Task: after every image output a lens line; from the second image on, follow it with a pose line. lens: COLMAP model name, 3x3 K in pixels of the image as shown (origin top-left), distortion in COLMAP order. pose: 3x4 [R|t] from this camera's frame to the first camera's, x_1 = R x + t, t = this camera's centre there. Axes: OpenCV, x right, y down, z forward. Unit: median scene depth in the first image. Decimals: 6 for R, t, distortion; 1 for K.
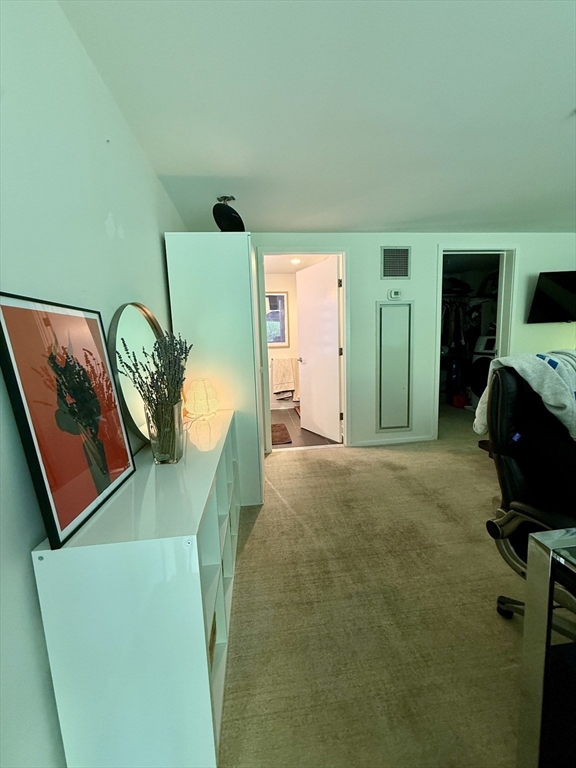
lens RADIAL K [[306.0, 0, 284.3], [0, 306.0, 378.6], [0, 0, 1]] dist [-0.000049, 0.000065]
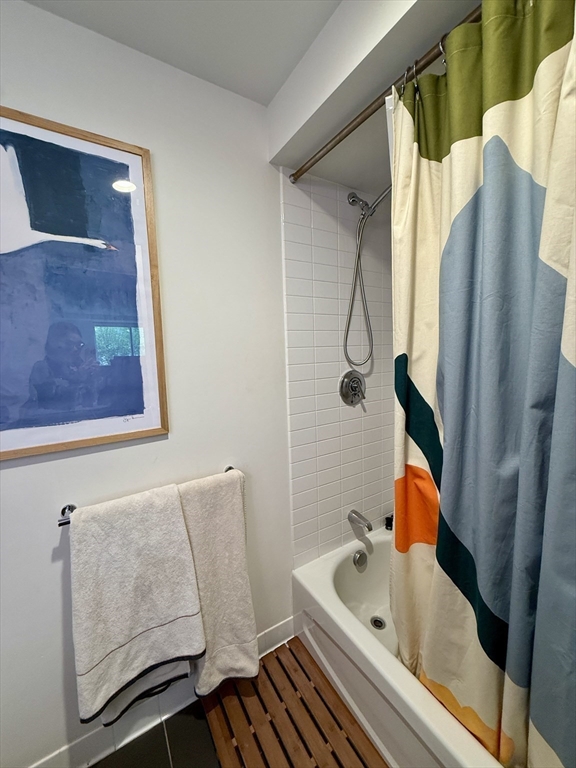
lens RADIAL K [[306.0, 0, 289.4], [0, 306.0, 382.4], [0, 0, 1]] dist [-0.000049, 0.000065]
pose [[0.899928, -0.037588, 0.434416, 0.003794], [0.051835, 0.998435, -0.020989, -0.193712], [-0.432947, 0.041406, 0.900468, 1.165758]]
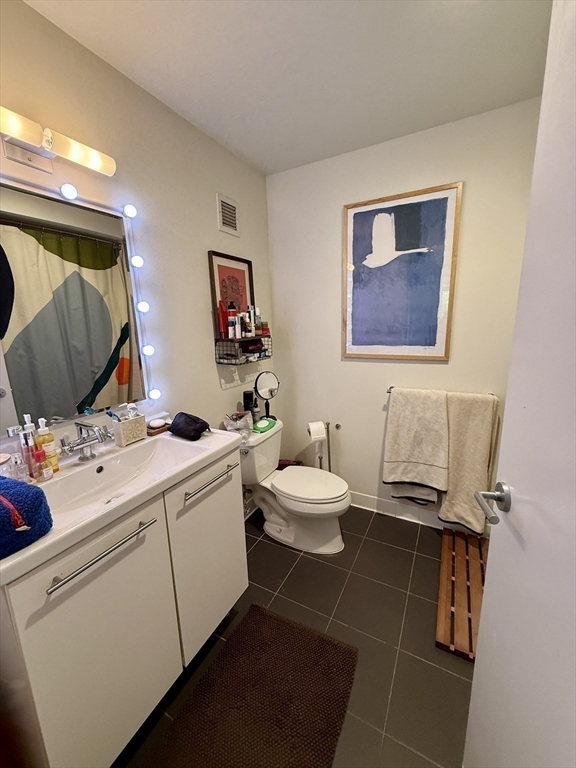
lens RADIAL K [[306.0, 0, 291.0], [0, 306.0, 380.5], [0, 0, 1]] dist [-0.000049, 0.000065]
pose [[0.833489, 0.122687, -0.538743, 0.085016], [-0.074150, 0.991053, 0.110974, -0.159810], [0.547539, -0.052548, 0.835129, 0.937418]]
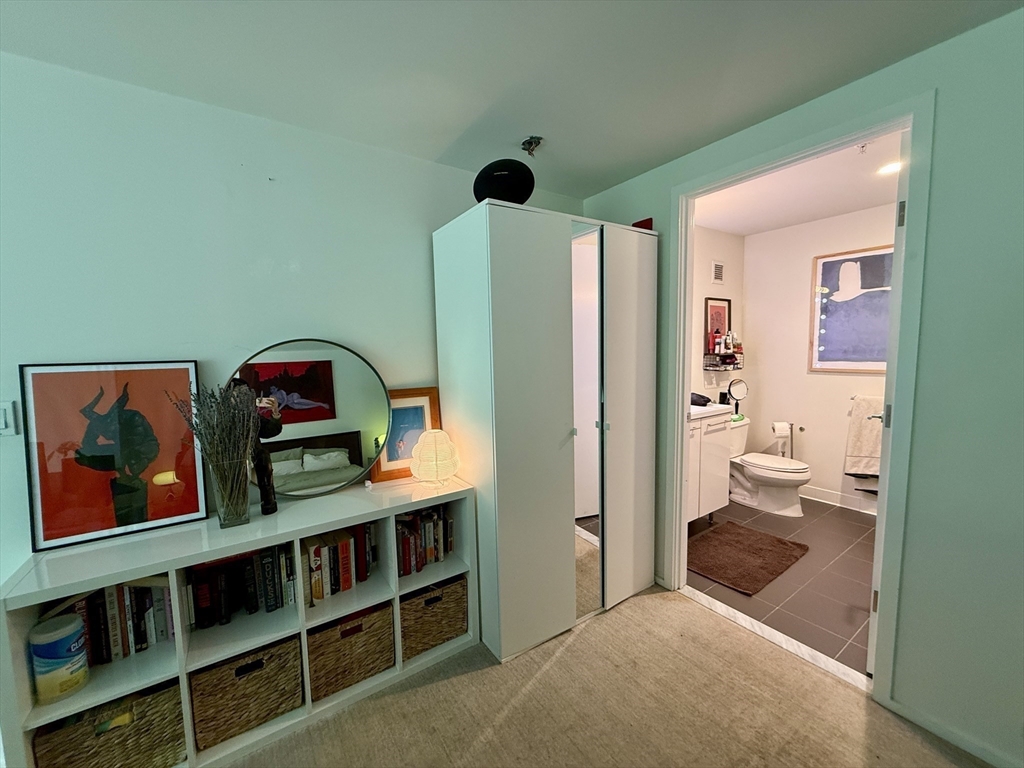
lens RADIAL K [[408.0, 0, 509.5], [0, 408.0, 382.5], [0, 0, 1]] dist [-0.000049, 0.000065]
pose [[0.475411, 0.105124, -0.873461, 0.355545], [-0.108735, 0.992244, 0.060237, -0.100944], [0.873018, 0.066338, 0.483154, 0.400490]]
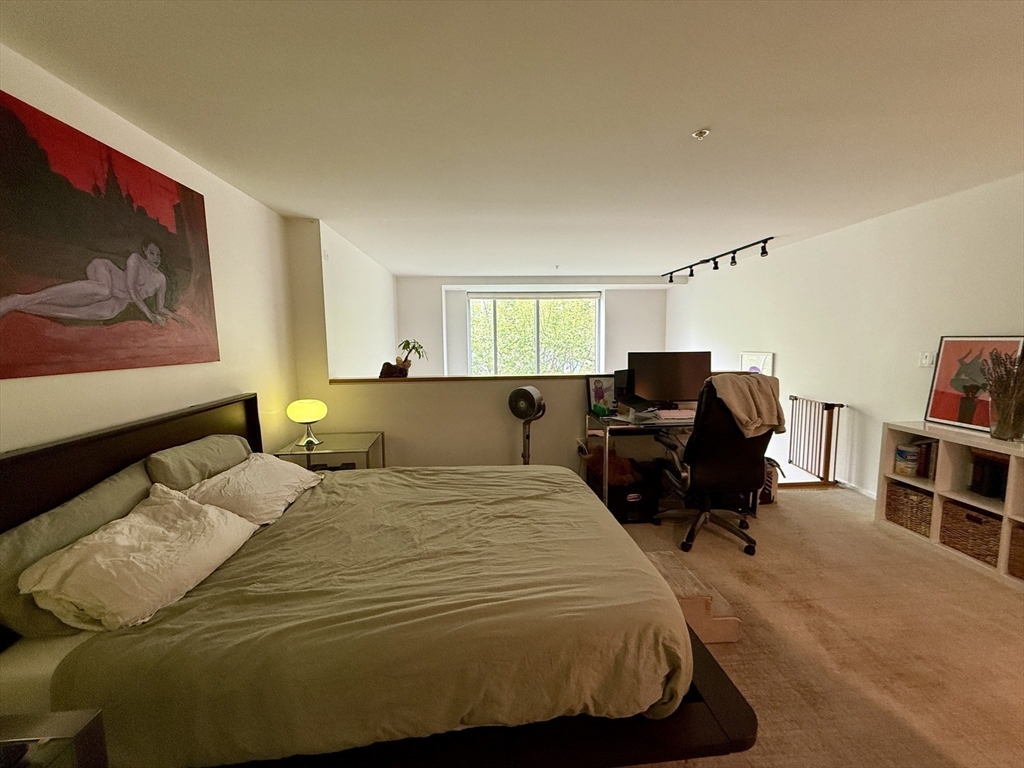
lens RADIAL K [[408.0, 0, 510.7], [0, 408.0, 381.1], [0, 0, 1]] dist [-0.000049, 0.000065]
pose [[-0.997887, 0.052295, 0.038562, 0.643336], [0.059675, 0.972400, 0.225558, -0.192660], [-0.025702, 0.227383, -0.973466, 1.016472]]
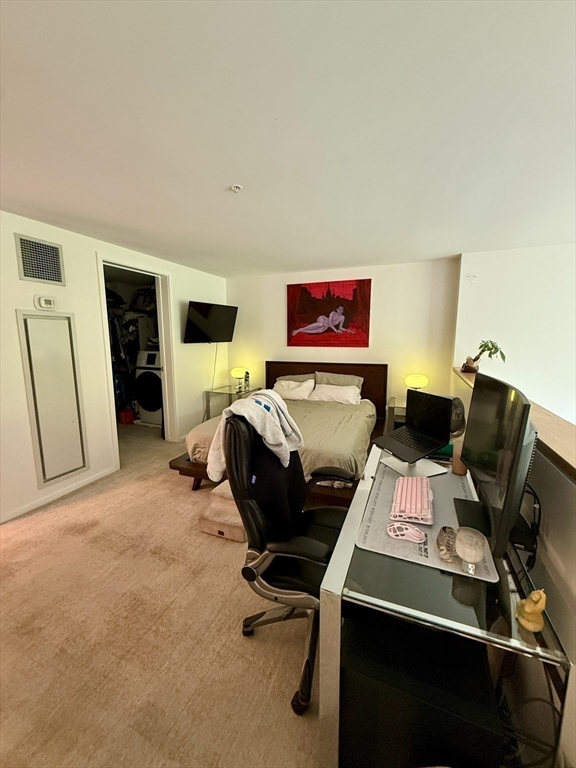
lens RADIAL K [[306.0, 0, 290.9], [0, 306.0, 380.6], [0, 0, 1]] dist [-0.000049, 0.000065]
pose [[0.472952, -0.089995, 0.876480, -0.035765], [0.091271, 0.994422, 0.052855, -0.069833], [-0.876348, 0.054999, 0.478528, 0.115677]]
